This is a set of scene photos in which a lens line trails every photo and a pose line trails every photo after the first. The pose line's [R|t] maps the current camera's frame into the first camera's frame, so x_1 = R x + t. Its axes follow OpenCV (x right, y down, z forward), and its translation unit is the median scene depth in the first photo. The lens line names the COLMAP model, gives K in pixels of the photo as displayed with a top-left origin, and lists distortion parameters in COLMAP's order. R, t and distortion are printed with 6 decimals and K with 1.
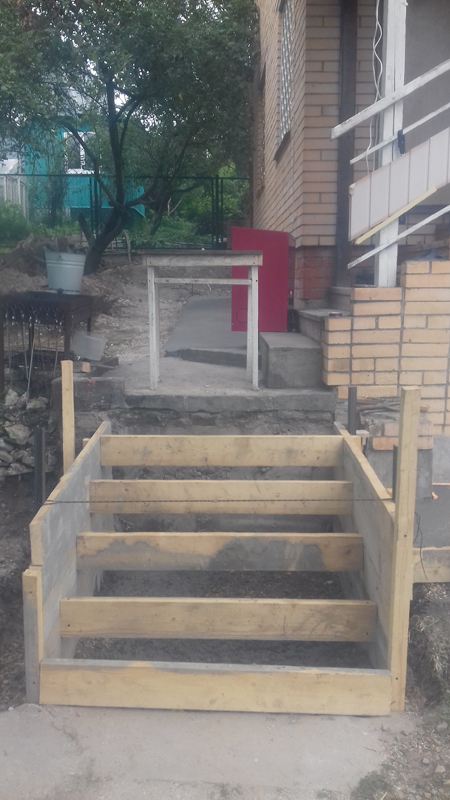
lens RADIAL K [[752.1, 0, 205.1], [0, 752.1, 400.1], [0, 0, 1]] dist [0.091393, -0.238134]
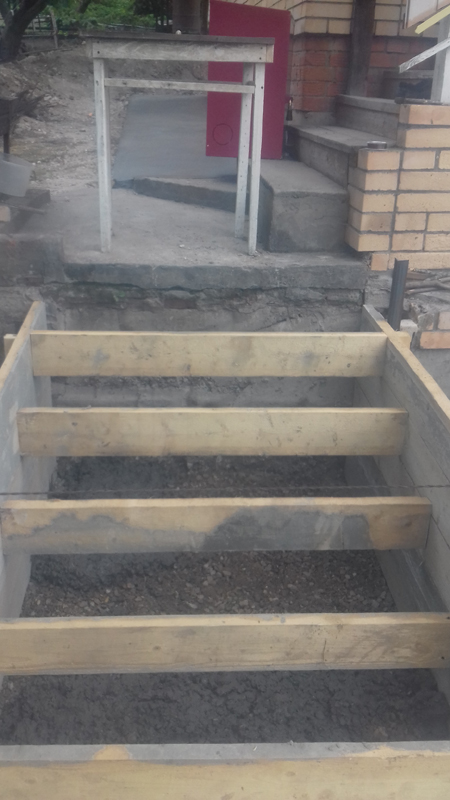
lens RADIAL K [[752.1, 0, 205.1], [0, 752.1, 400.1], [0, 0, 1]] dist [0.091393, -0.238134]
pose [[0.996169, -0.005981, 0.087242, -0.040800], [-0.015950, 0.968495, 0.248520, -0.058965], [-0.085980, -0.248959, 0.964690, 0.304773]]
